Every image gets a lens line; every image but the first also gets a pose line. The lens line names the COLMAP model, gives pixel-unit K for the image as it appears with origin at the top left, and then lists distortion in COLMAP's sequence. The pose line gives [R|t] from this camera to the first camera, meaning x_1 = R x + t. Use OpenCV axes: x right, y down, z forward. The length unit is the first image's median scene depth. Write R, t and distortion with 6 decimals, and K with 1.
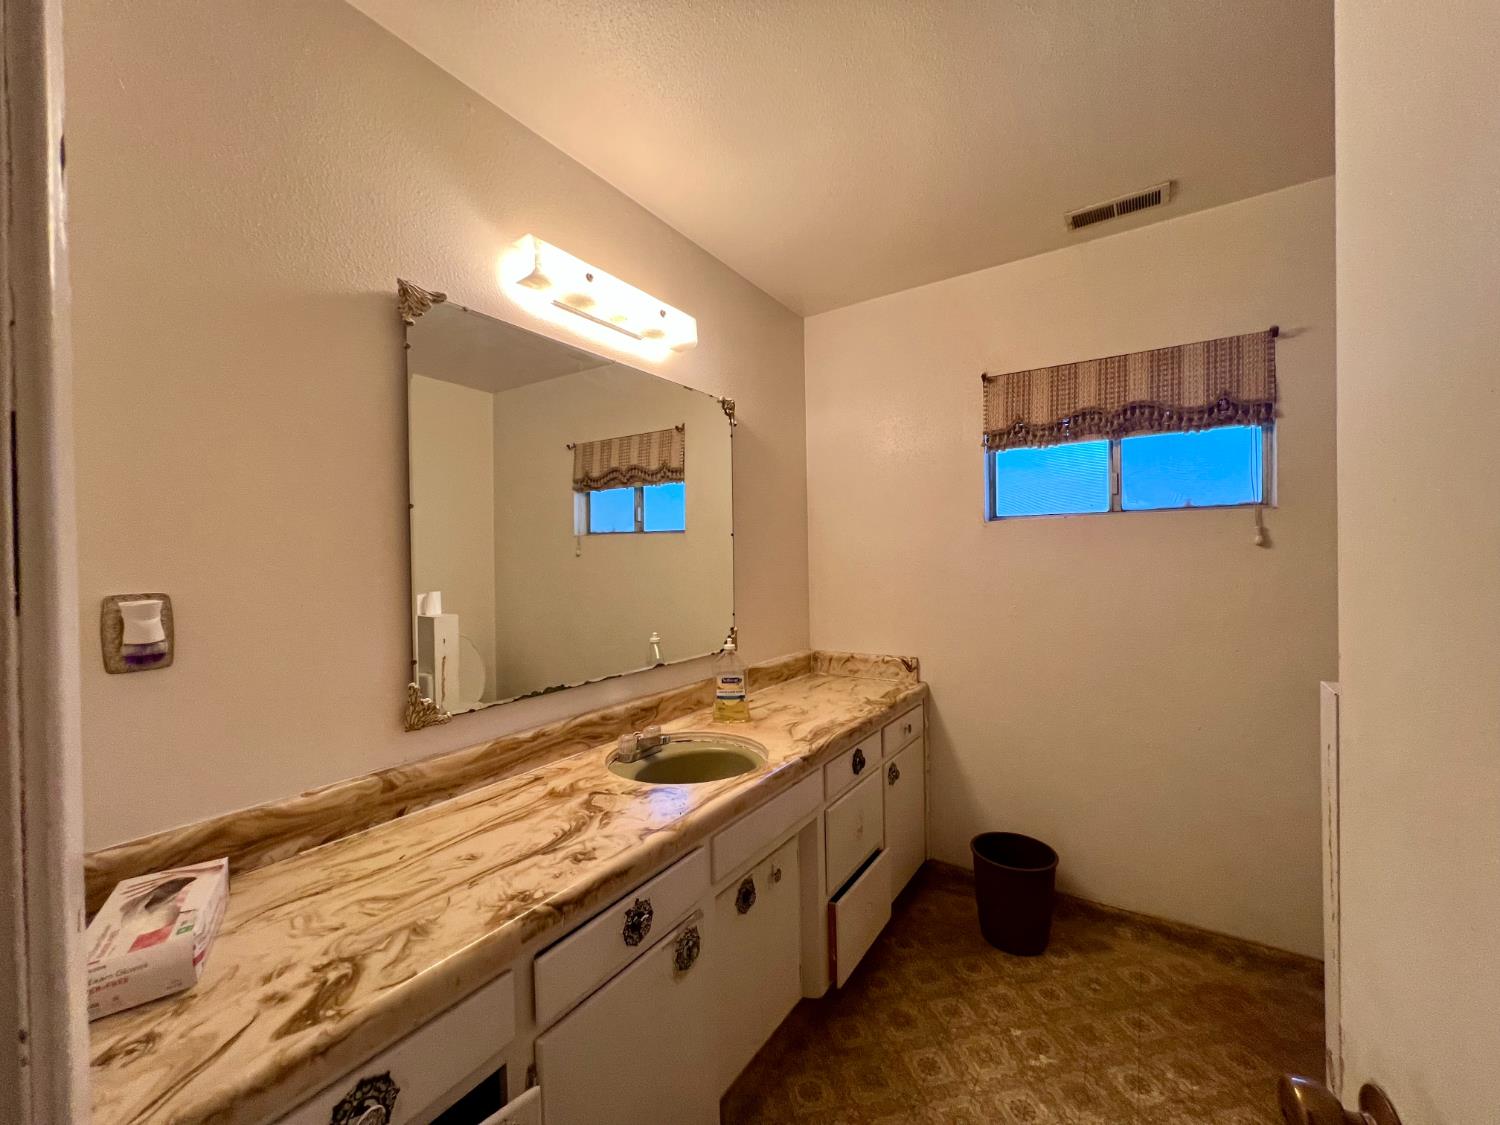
lens RADIAL K [[603.1, 0, 752.1], [0, 603.1, 563.9], [0, 0, 1]] dist [-0.000105, 0.000495]
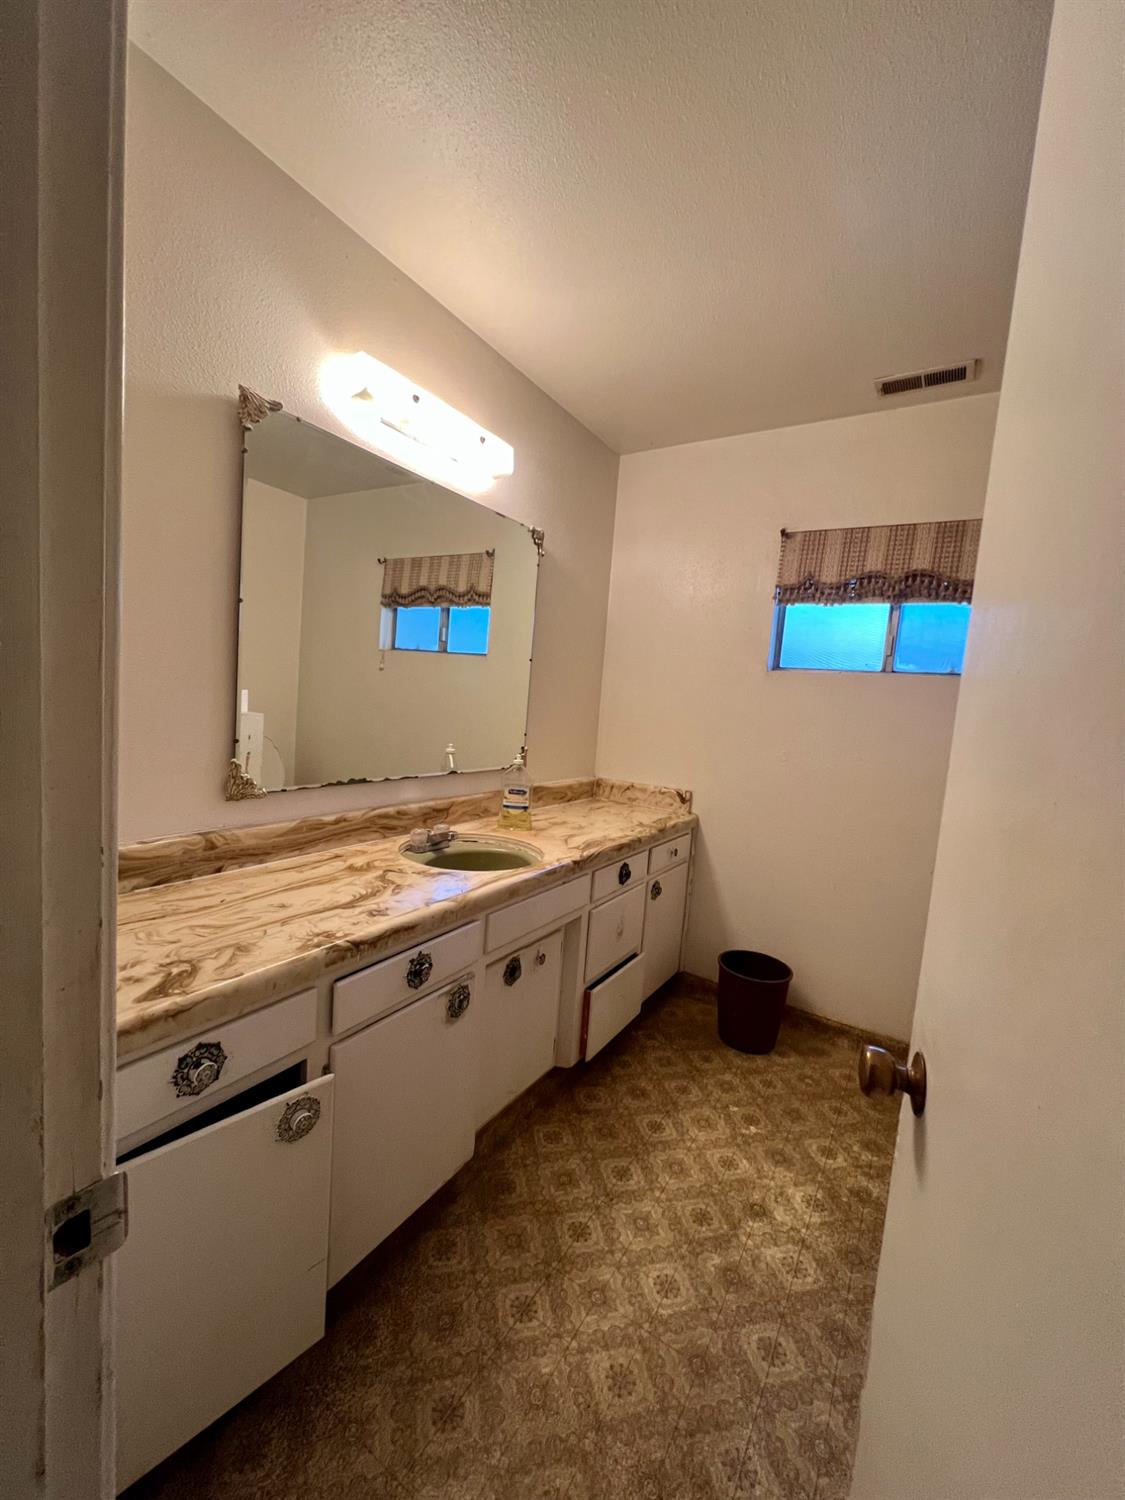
lens RADIAL K [[603.1, 0, 560.7], [0, 603.1, 751.4], [0, 0, 1]] dist [-0.000105, 0.000495]
pose [[0.995527, 0.091671, 0.022863, 0.014030], [-0.093282, 0.992099, 0.083888, 0.023547], [-0.014992, -0.085646, 0.996213, -0.100030]]
